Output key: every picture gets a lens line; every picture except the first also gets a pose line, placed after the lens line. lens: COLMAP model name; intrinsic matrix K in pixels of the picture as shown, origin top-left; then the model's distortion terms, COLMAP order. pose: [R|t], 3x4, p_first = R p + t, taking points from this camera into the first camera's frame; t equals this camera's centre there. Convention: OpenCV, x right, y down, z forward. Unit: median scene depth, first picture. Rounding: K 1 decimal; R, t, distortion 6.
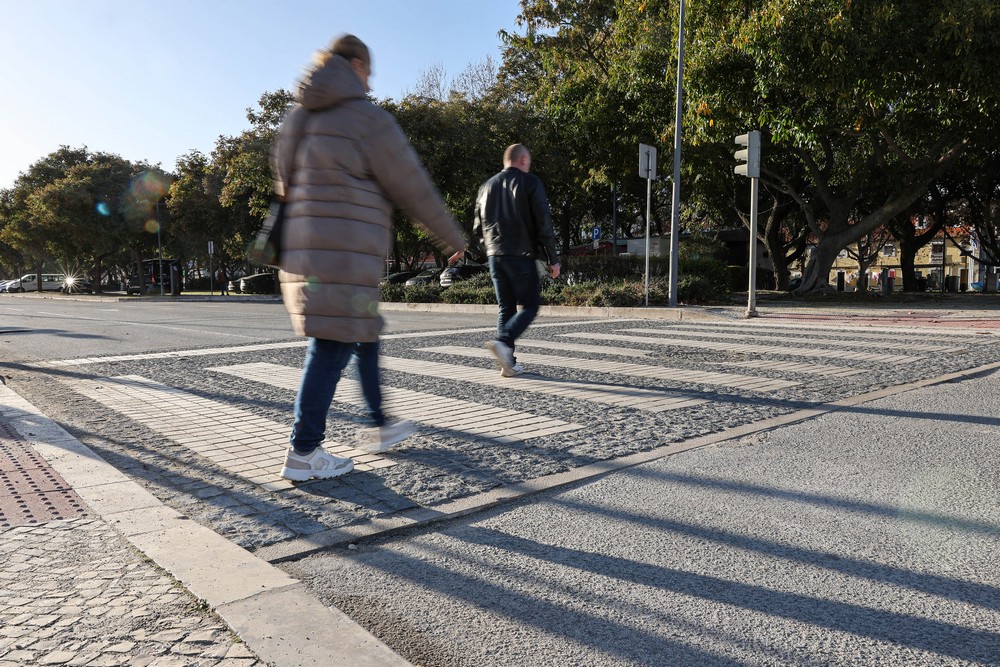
lens RADIAL K [[699.7, 0, 485.1], [0, 699.7, 349.3], [0, 0, 1]] dist [-0.003577, -0.000772]
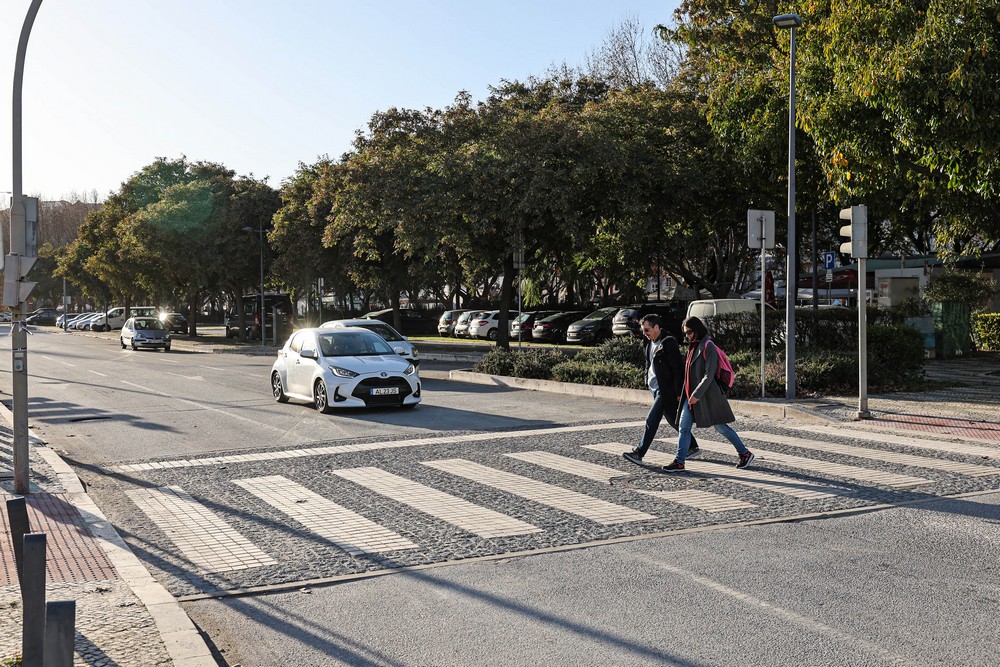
lens RADIAL K [[1061.6, 0, 500.0], [0, 1061.6, 333.5], [0, 0, 1]] dist [-0.007596, -0.005962]
pose [[0.973530, 0.001725, -0.228552, 0.248249], [-0.016213, 0.997974, -0.061531, -0.063430], [0.227983, 0.063607, 0.971585, -0.367867]]
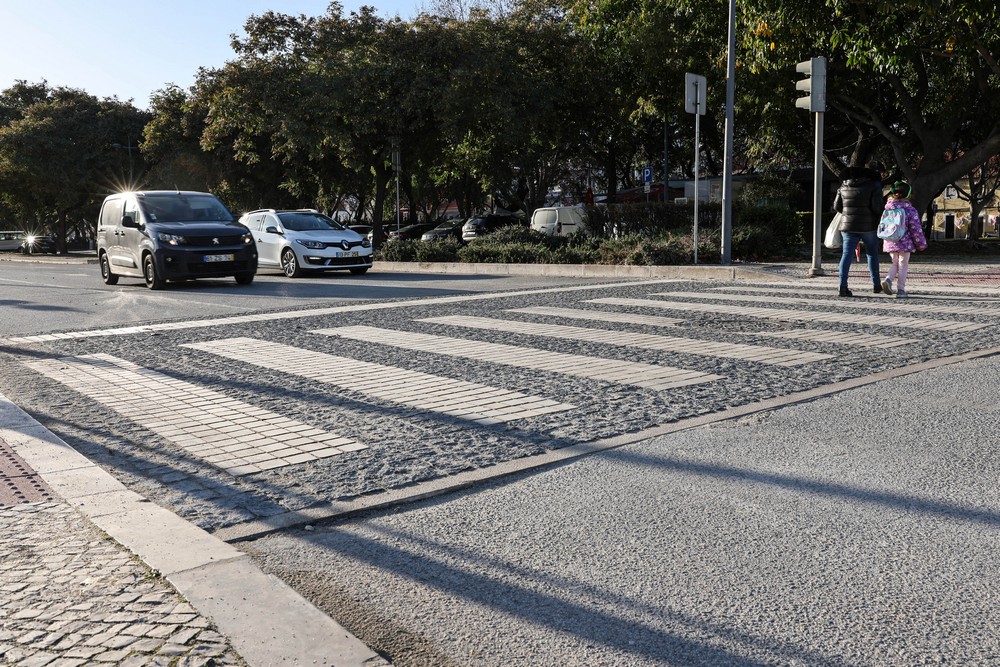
lens RADIAL K [[837.0, 0, 500.0], [0, 837.0, 333.5], [0, 0, 1]] dist [-0.003048, -0.008081]
pose [[0.999600, -0.010420, -0.026301, 0.020609], [0.011053, 0.999650, 0.024029, -0.004487], [0.026042, -0.024310, 0.999365, -0.034119]]
